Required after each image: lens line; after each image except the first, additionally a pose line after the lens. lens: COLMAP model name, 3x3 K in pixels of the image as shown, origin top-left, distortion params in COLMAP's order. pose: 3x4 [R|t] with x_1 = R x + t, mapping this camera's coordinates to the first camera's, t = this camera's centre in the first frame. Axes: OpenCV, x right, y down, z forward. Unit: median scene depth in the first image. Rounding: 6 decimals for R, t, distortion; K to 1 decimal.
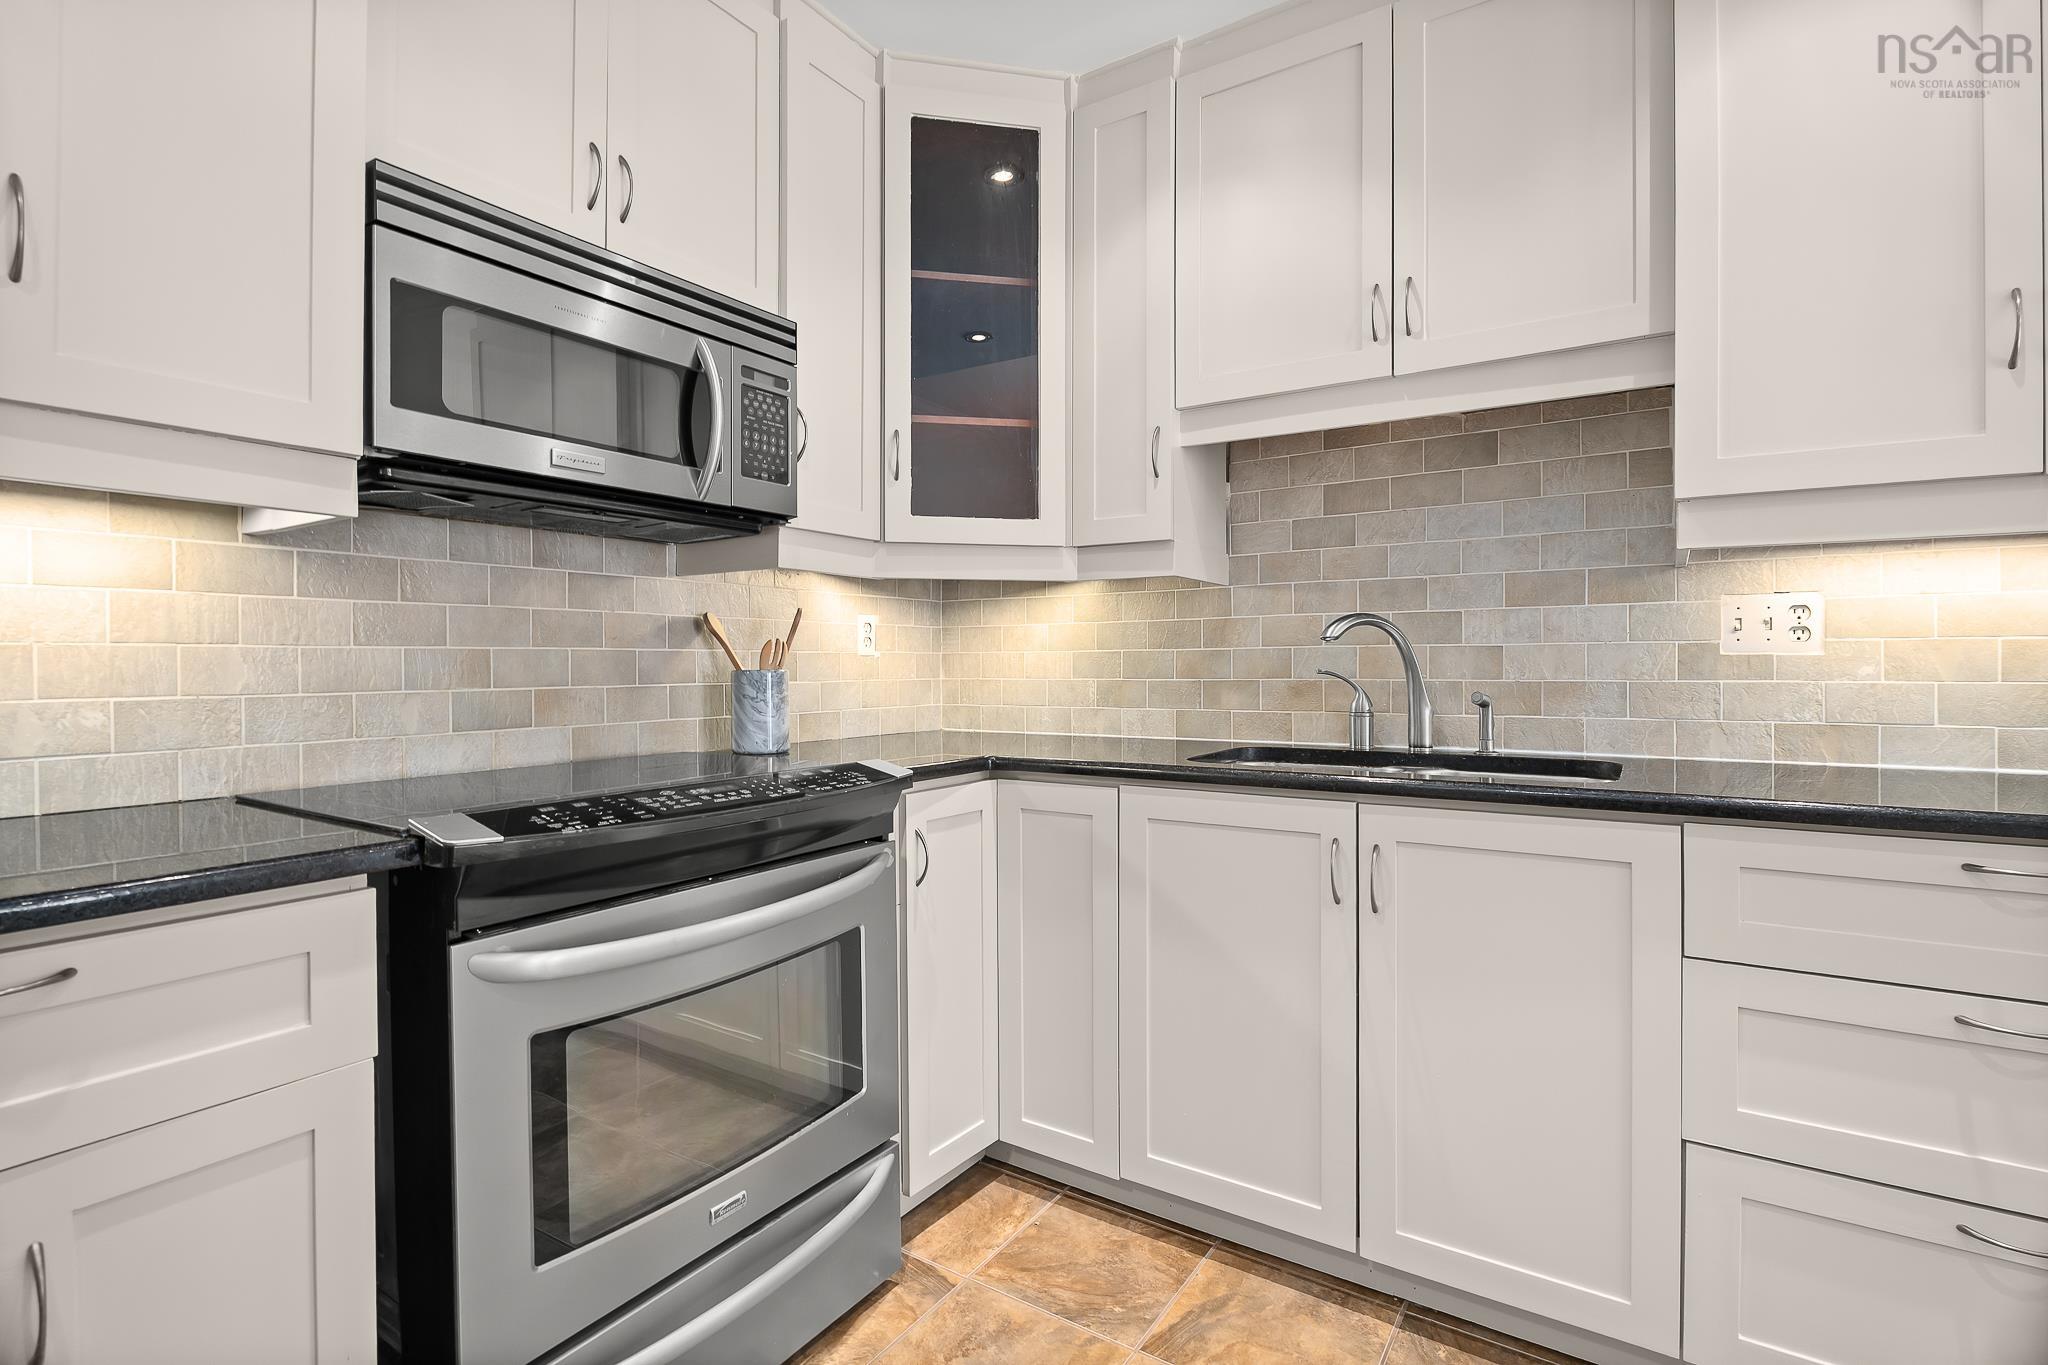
lens RADIAL K [[968.2, 0, 1016.6], [0, 968.2, 667.9], [0, 0, 1]] dist [-0.006391, -0.000830]
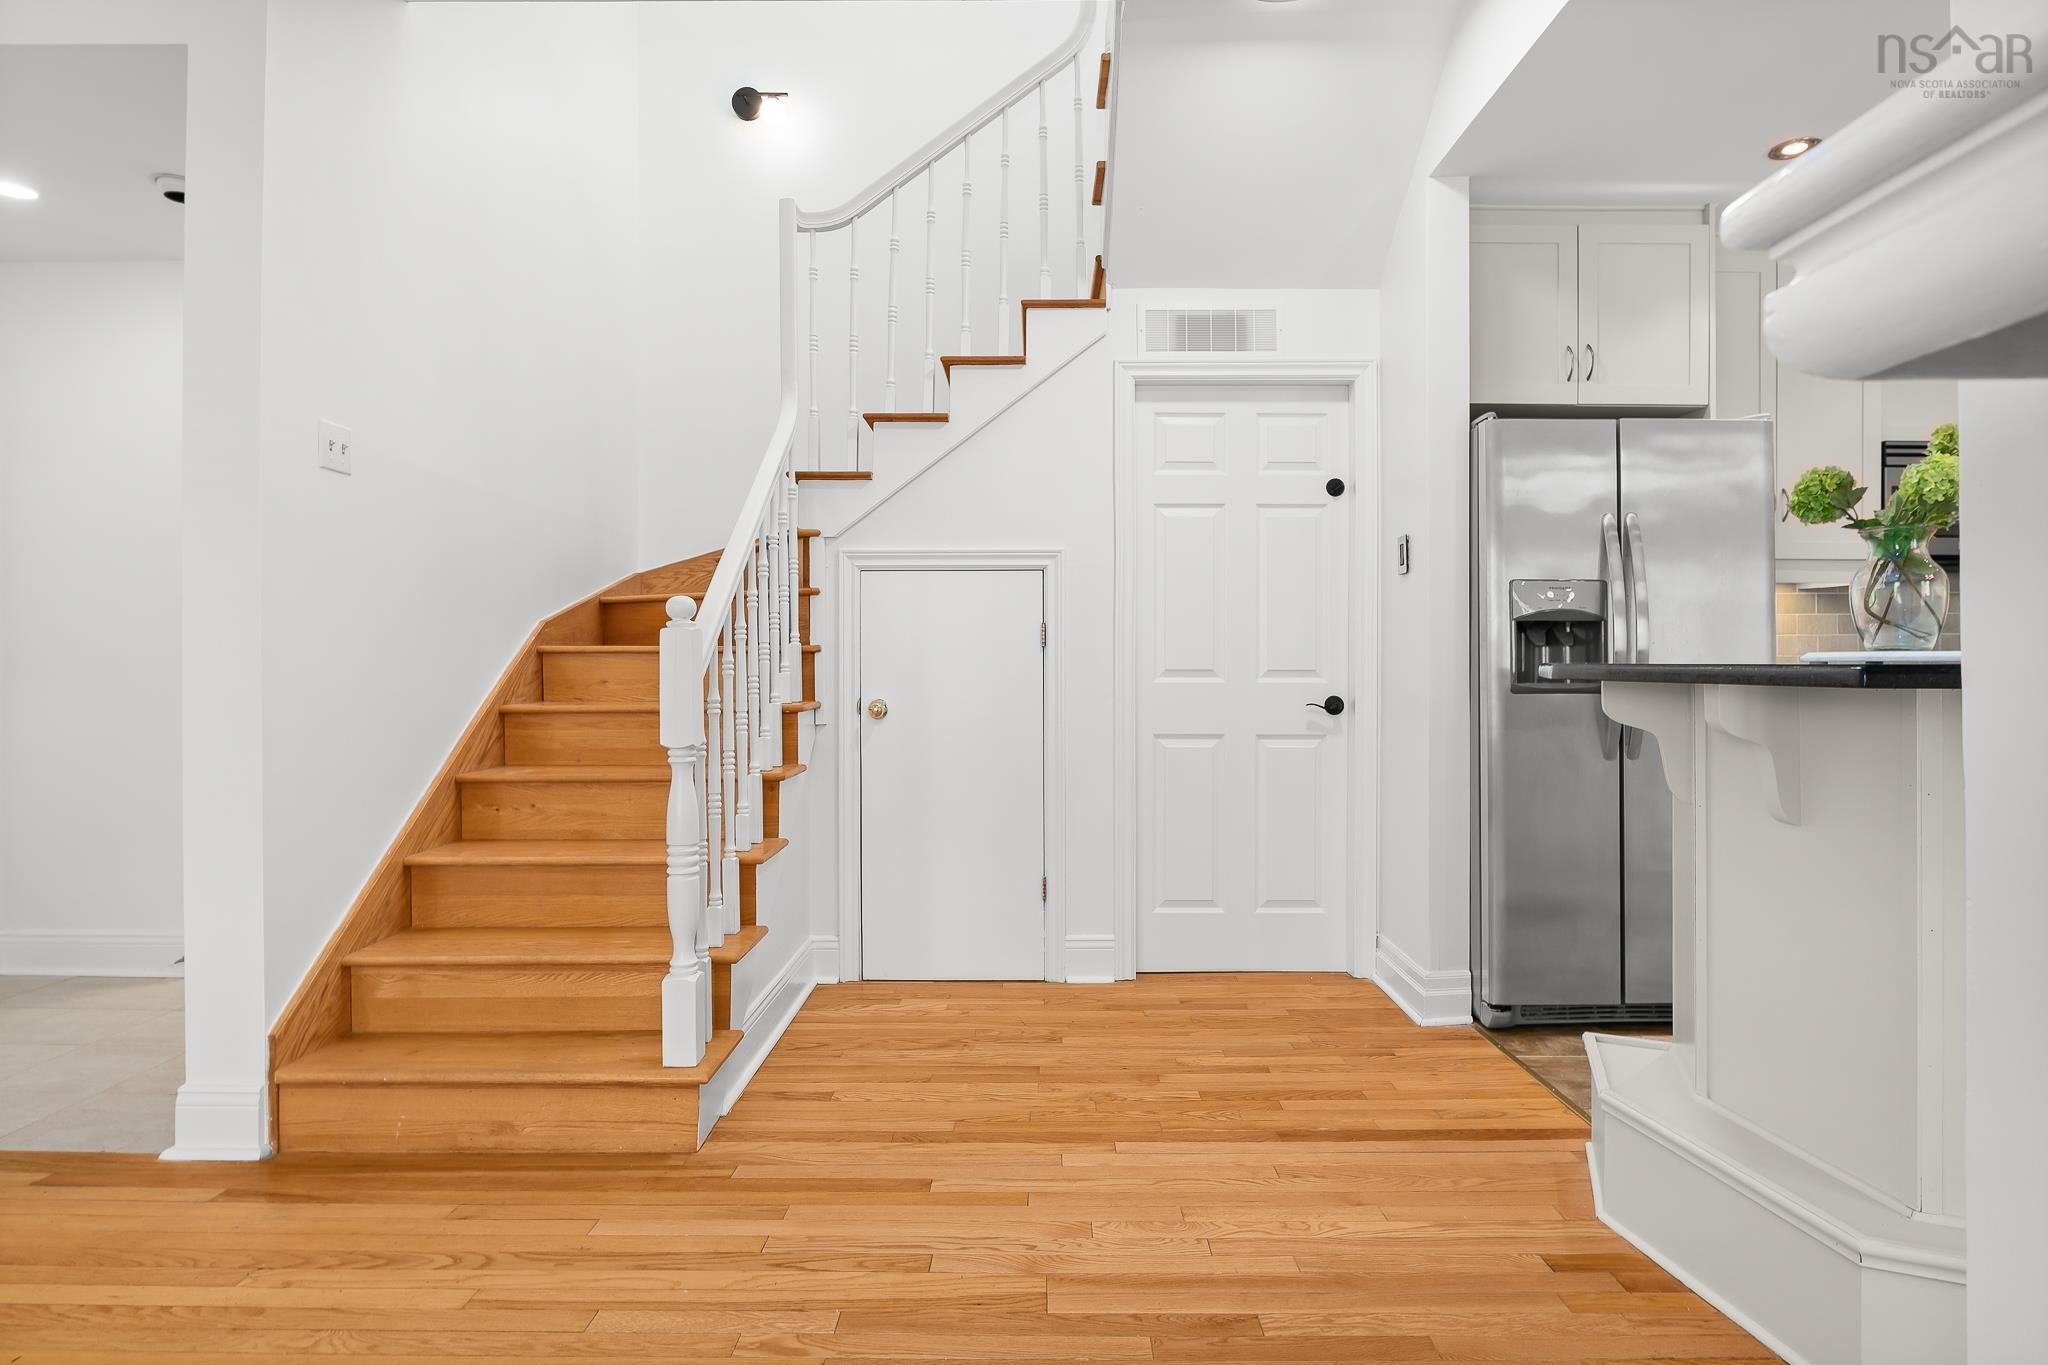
lens RADIAL K [[1068.9, 0, 1032.6], [0, 1068.9, 657.7], [0, 0, 1]] dist [-0.030423, 0.020058]
pose [[0.550098, -0.000476, -0.835100, 0.283744], [-0.003018, 0.999992, -0.002558, 0.036653], [0.835094, 0.003928, 0.550093, -1.625809]]
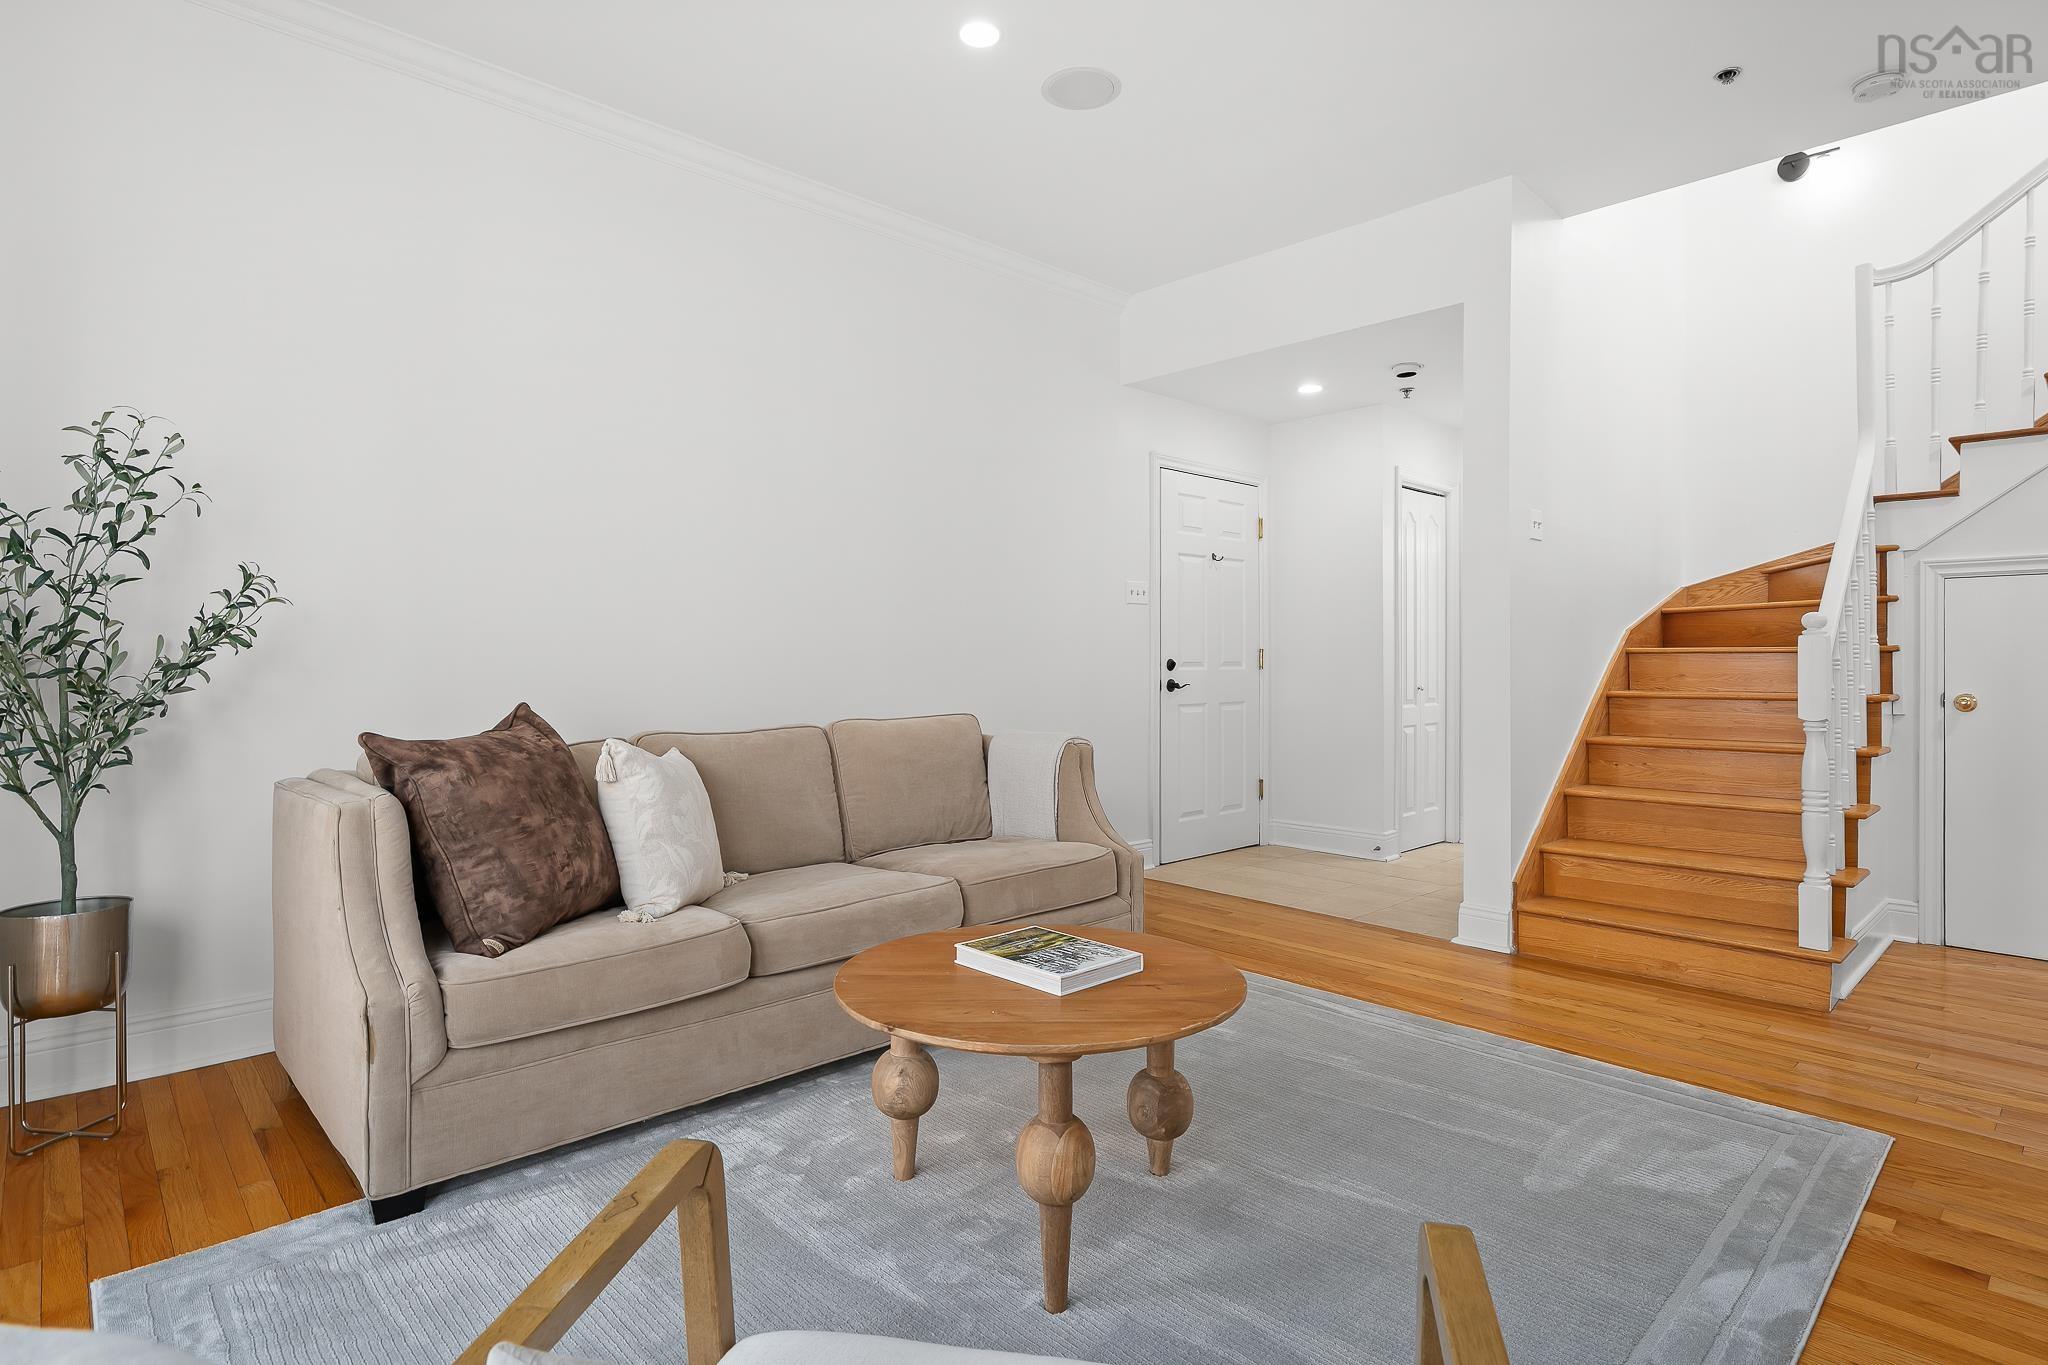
lens RADIAL K [[1044.5, 0, 1026.5], [0, 1044.5, 663.7], [0, 0, 1]] dist [-0.004901, -0.001410]
pose [[-0.222741, 0.003422, -0.974872, 0.958294], [-0.003242, 0.999986, 0.004251, 0.044900], [0.974872, 0.004107, -0.222727, -2.160889]]
